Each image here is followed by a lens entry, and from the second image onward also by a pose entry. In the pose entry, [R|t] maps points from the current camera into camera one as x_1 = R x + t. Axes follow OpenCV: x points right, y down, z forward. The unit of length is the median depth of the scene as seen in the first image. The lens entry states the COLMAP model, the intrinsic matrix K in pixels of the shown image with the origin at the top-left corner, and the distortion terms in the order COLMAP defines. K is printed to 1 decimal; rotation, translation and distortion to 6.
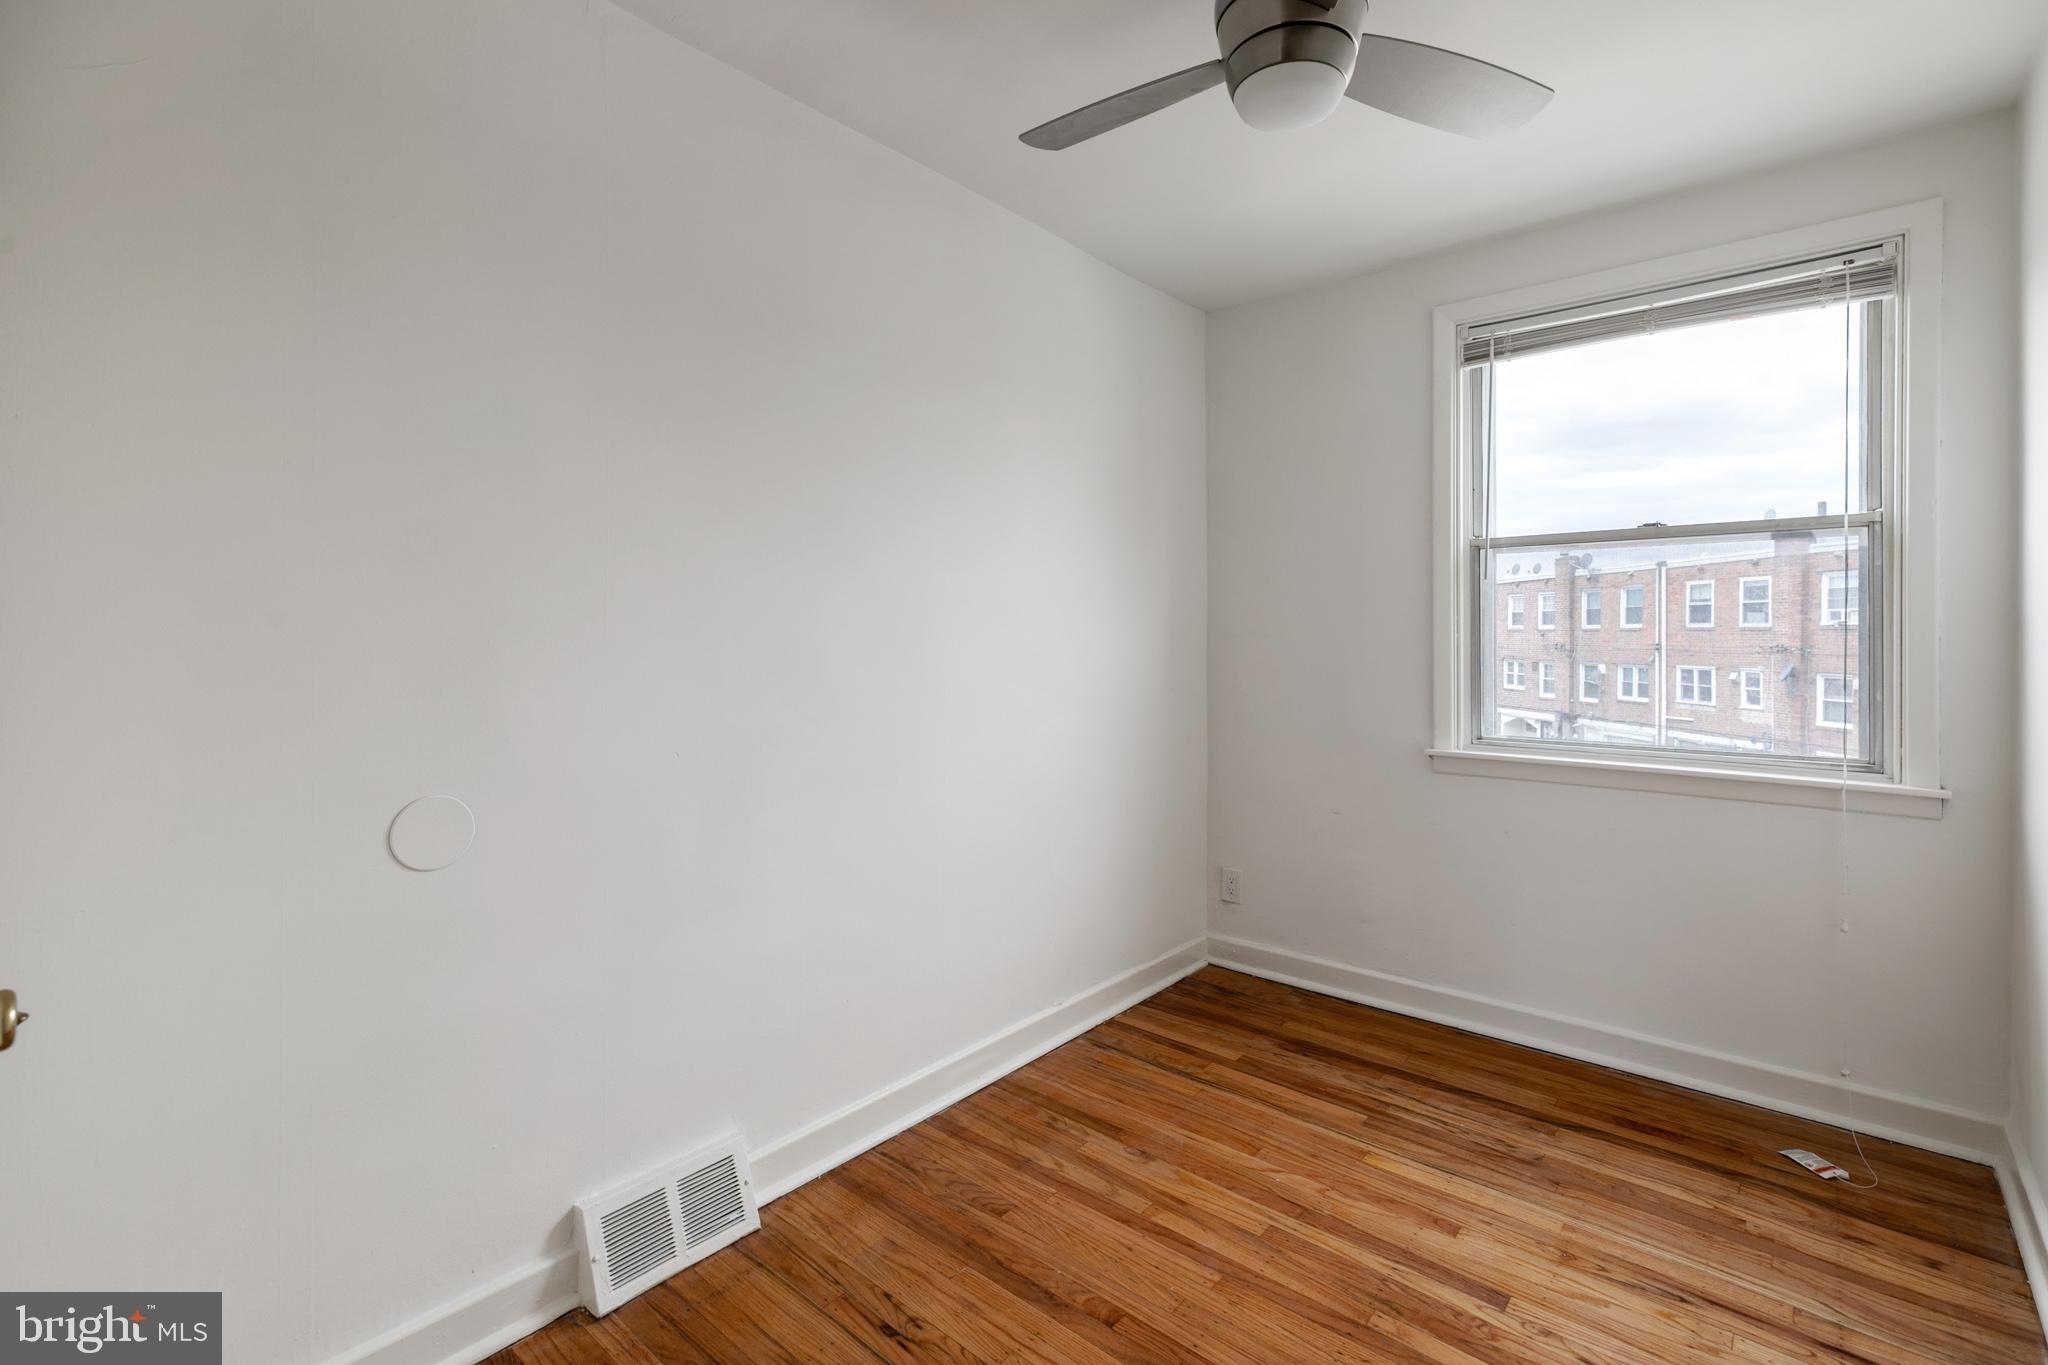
lens RADIAL K [[940.3, 0, 1014.8], [0, 940.3, 618.8], [0, 0, 1]] dist [0.011214, 0.000237]
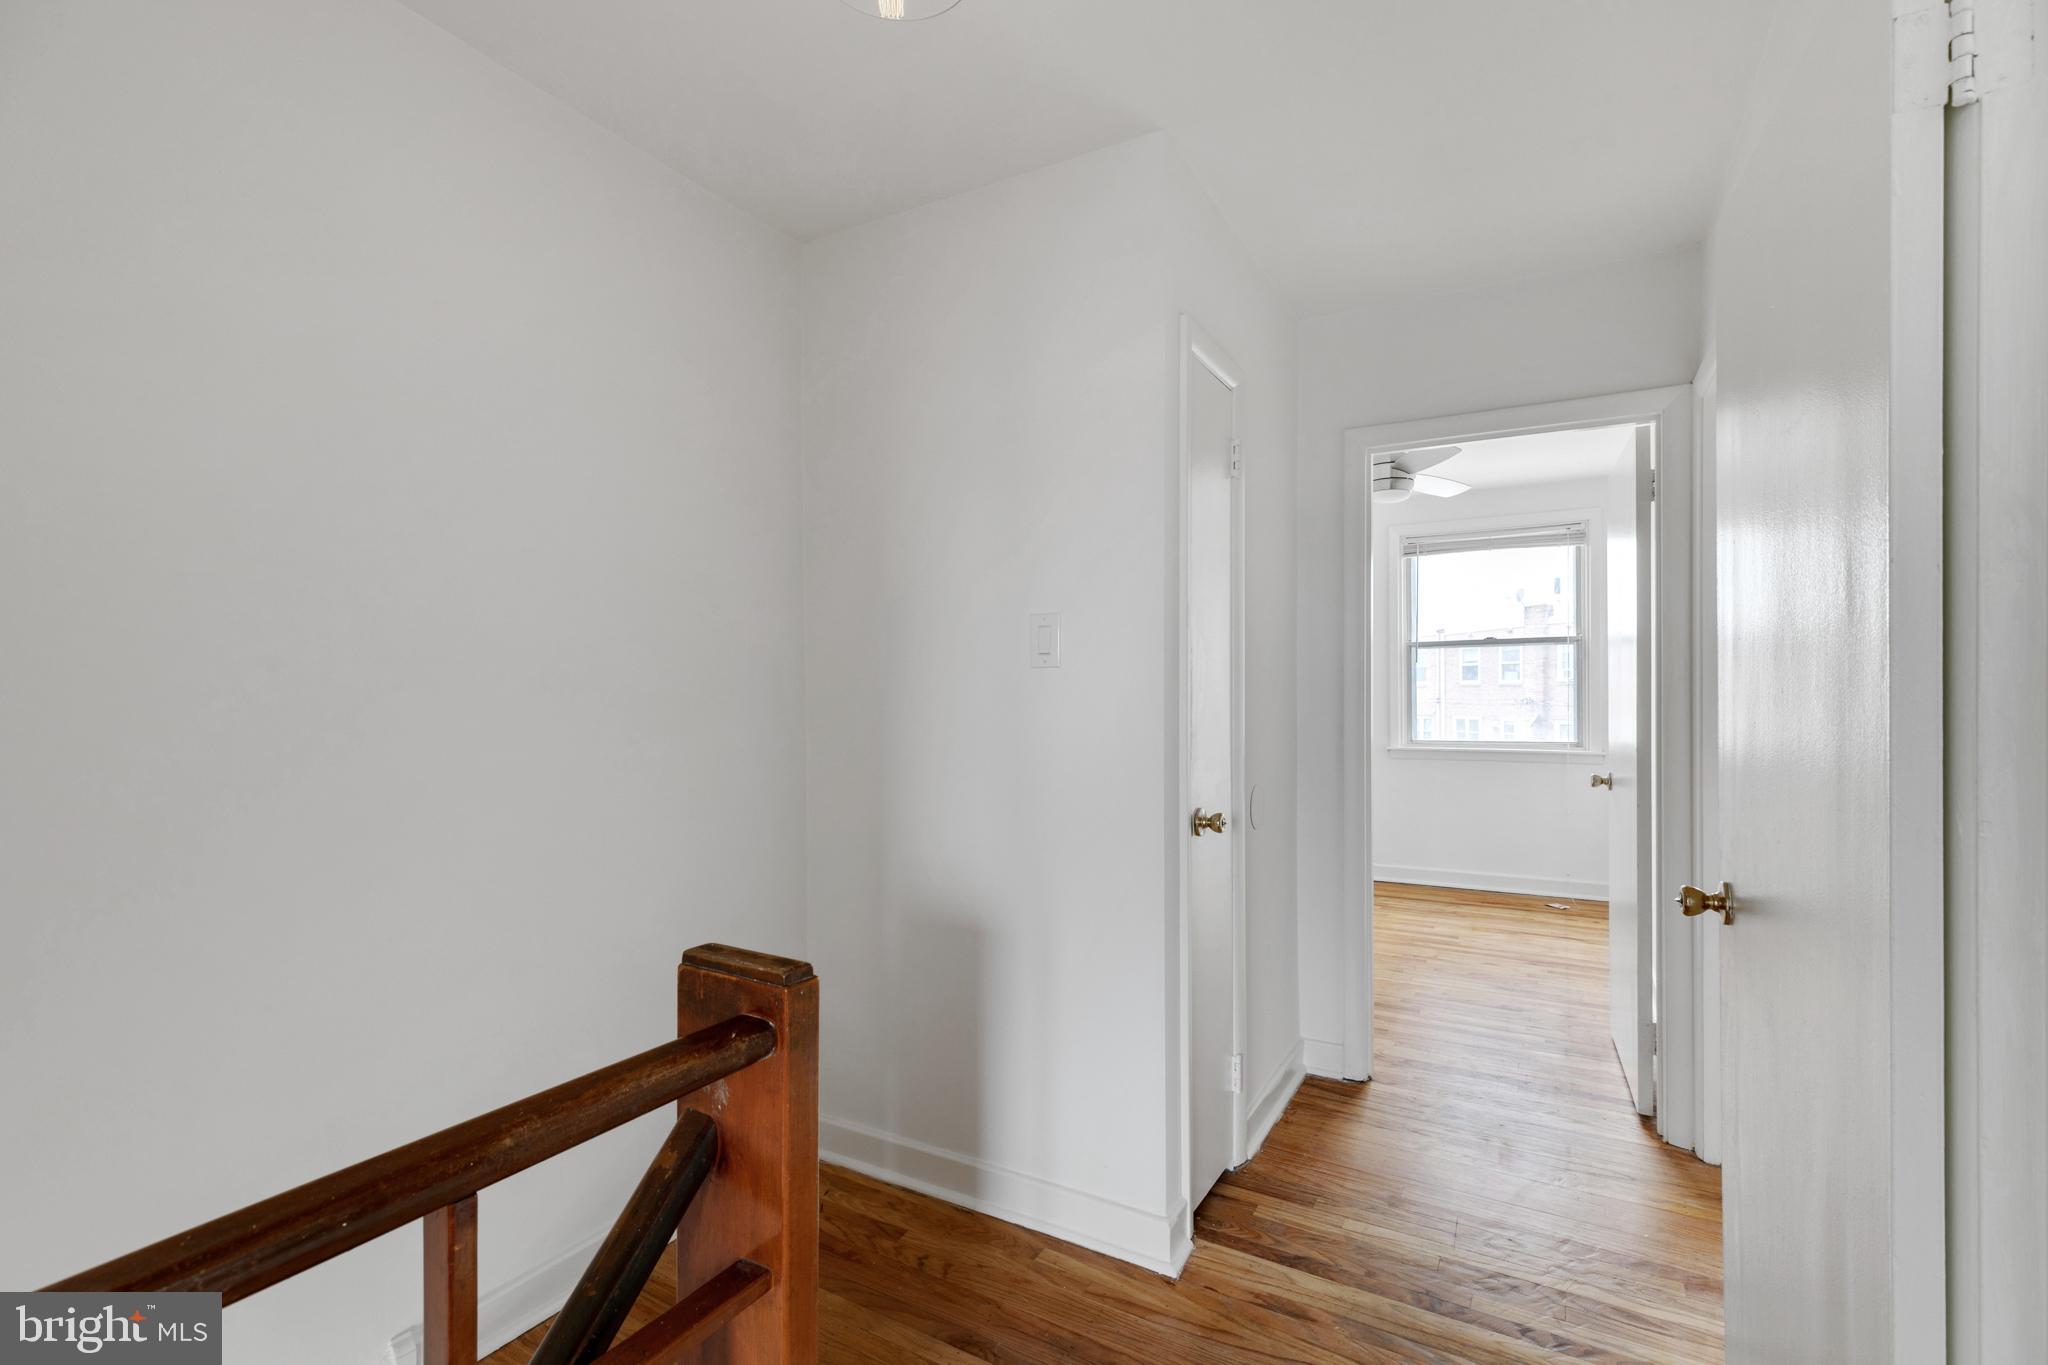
lens RADIAL K [[917.3, 0, 1023.2], [0, 917.3, 670.3], [0, 0, 1]] dist [0.008996, 0.000276]
pose [[0.983978, 0.000278, 0.178292, -0.684882], [0.000976, 0.999975, -0.006943, -0.012075], [-0.178289, 0.007006, 0.983953, -0.799377]]
